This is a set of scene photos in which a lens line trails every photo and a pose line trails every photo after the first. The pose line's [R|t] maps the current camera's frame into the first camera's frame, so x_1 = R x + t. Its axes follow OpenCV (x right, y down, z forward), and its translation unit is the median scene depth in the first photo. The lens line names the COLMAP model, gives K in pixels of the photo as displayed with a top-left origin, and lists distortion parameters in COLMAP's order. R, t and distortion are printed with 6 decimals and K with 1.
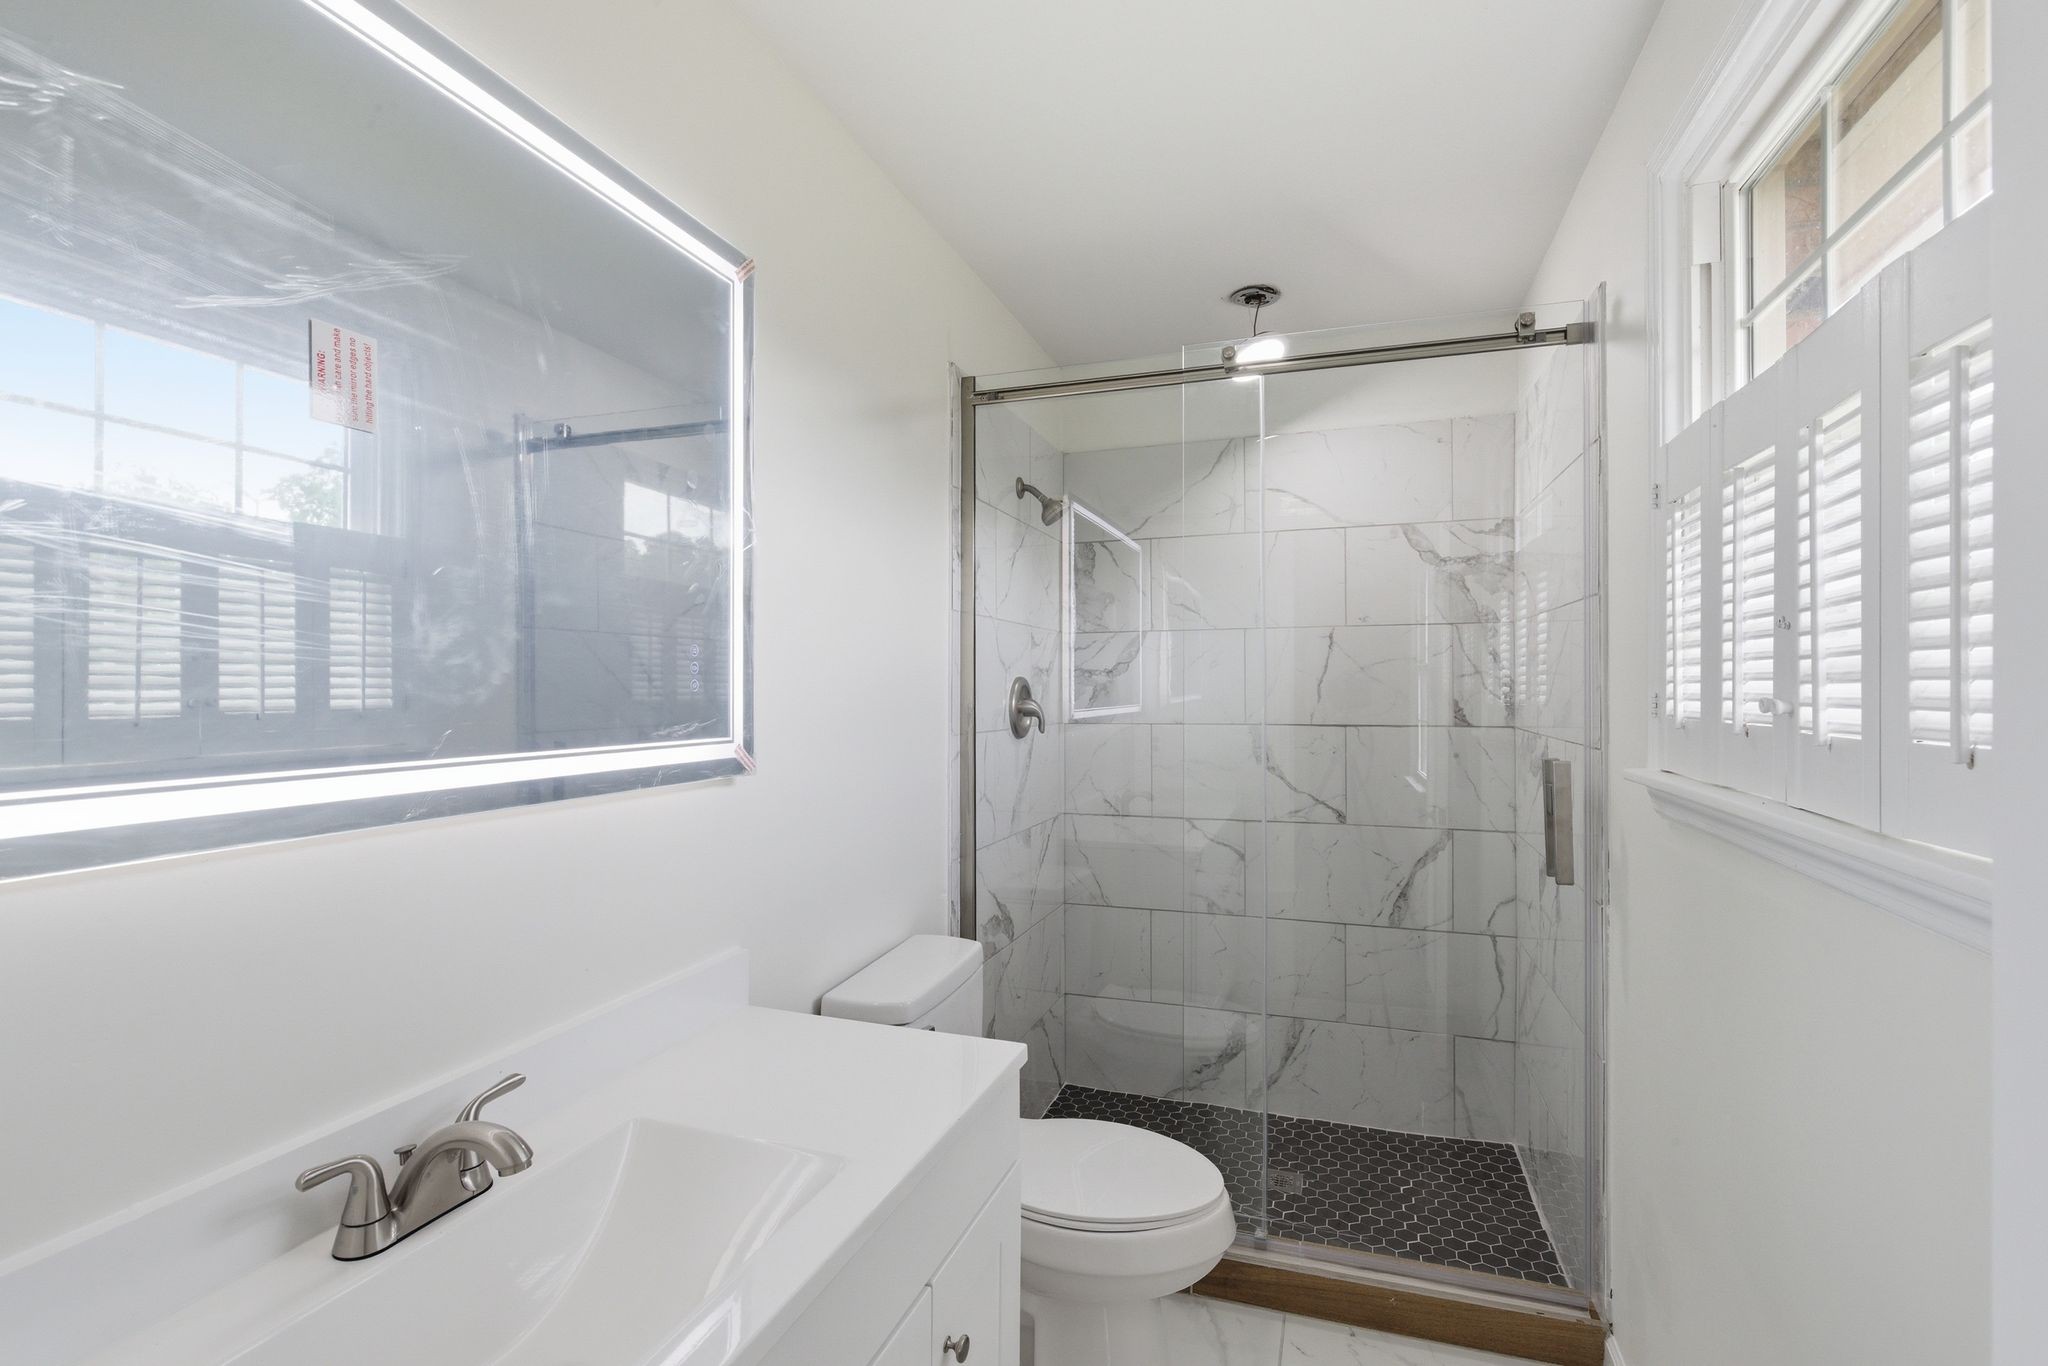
lens RADIAL K [[943.2, 0, 1036.4], [0, 943.2, 682.5], [0, 0, 1]] dist [0.000860, -0.000022]
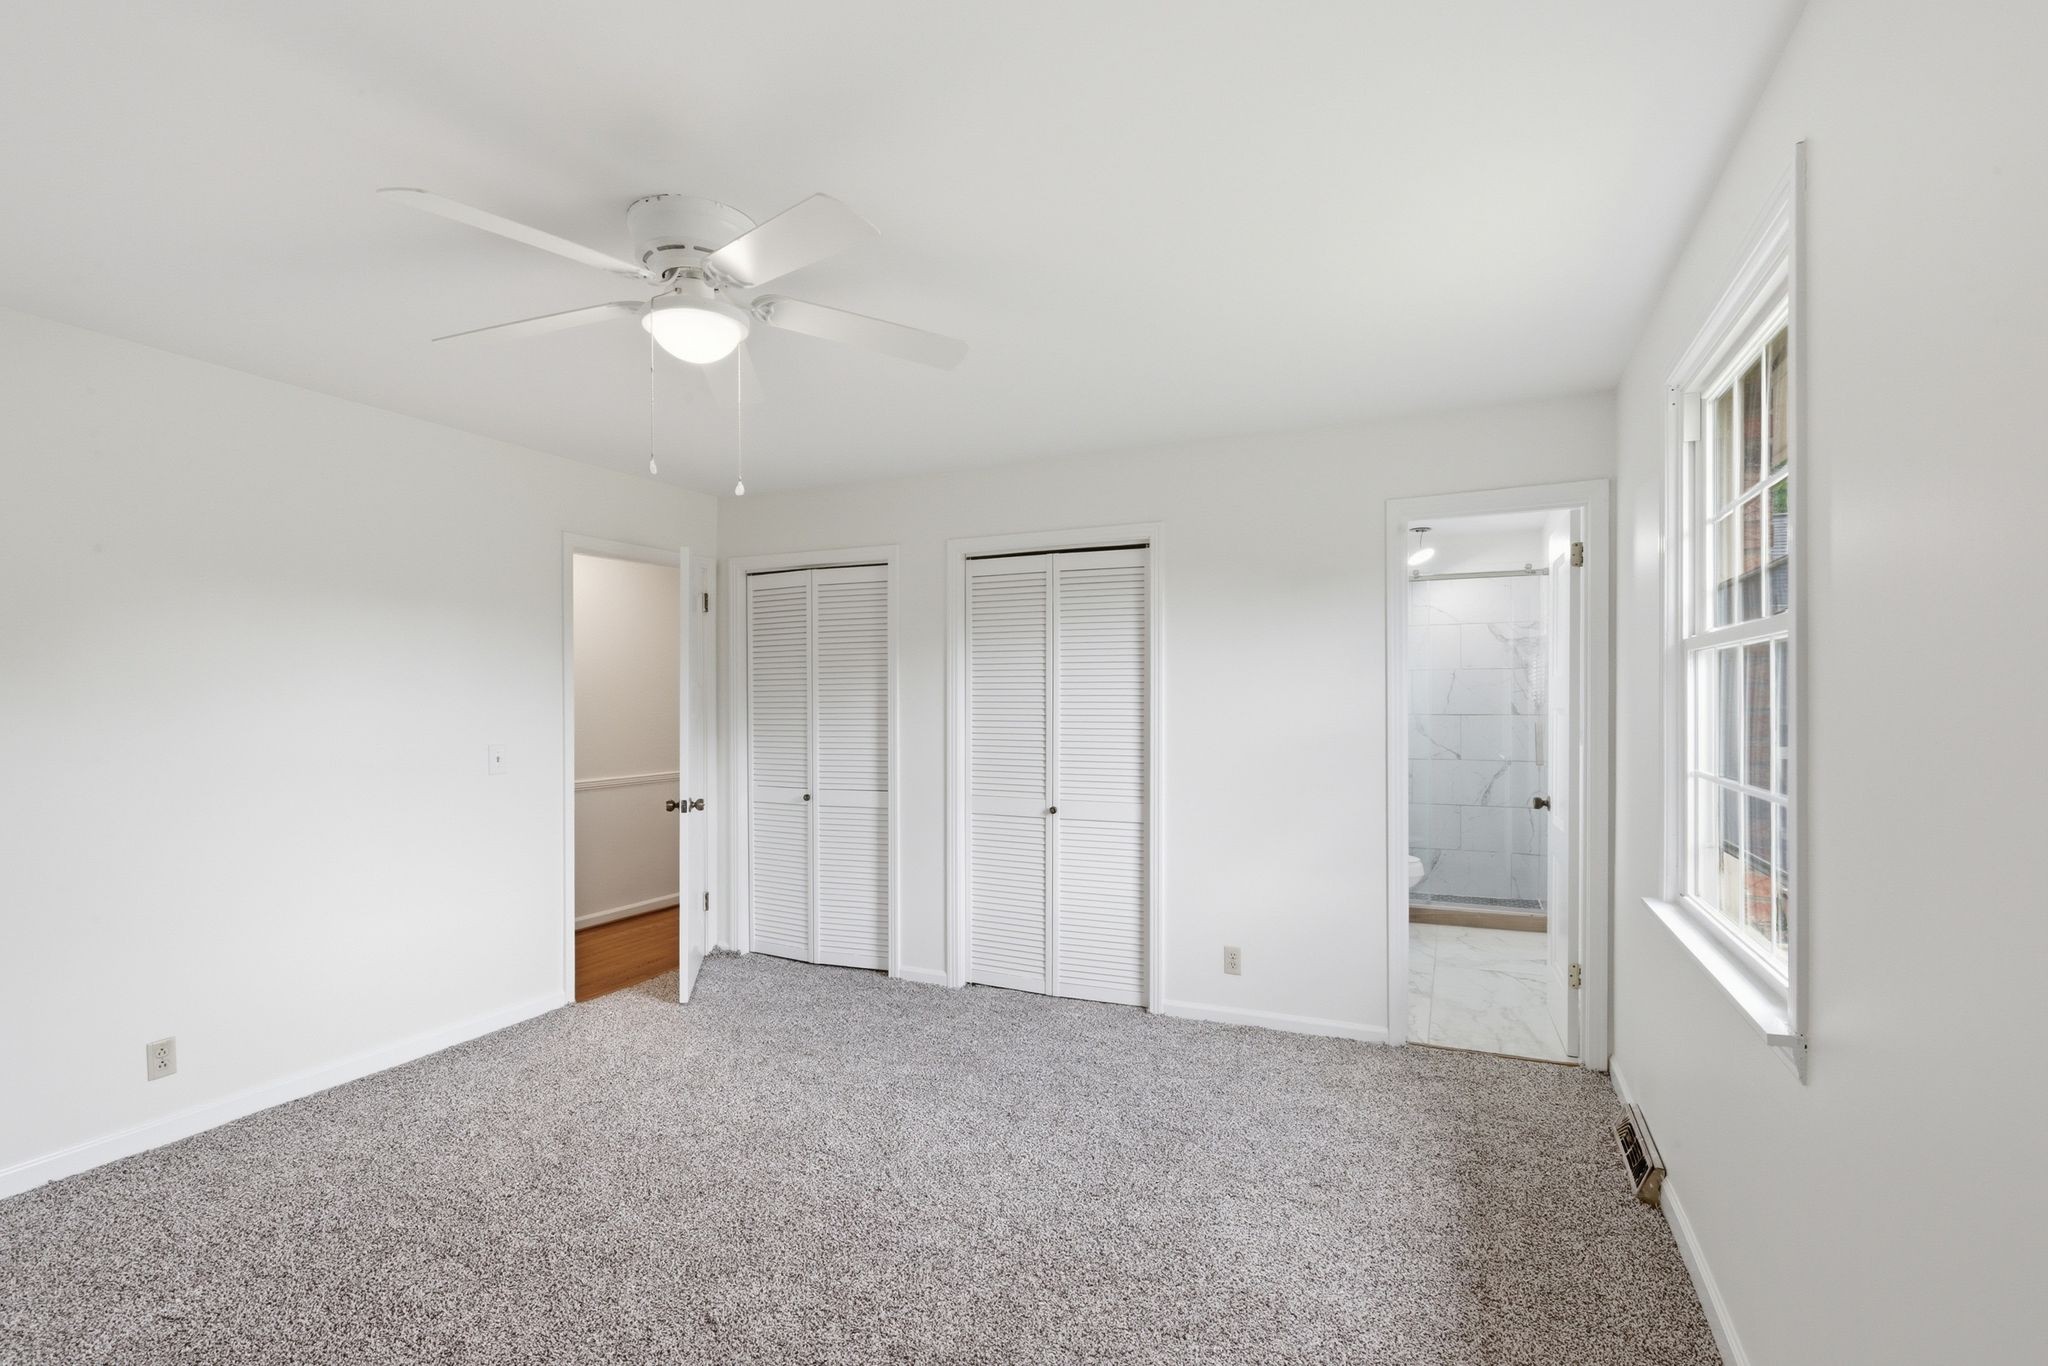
lens RADIAL K [[943.2, 0, 1021.6], [0, 943.2, 682.8], [0, 0, 1]] dist [0.000860, -0.000022]
pose [[0.993059, 0.008199, -0.117335, -0.422745], [-0.010306, 0.999796, -0.017360, 0.020930], [0.117169, 0.018449, 0.992941, -1.280154]]
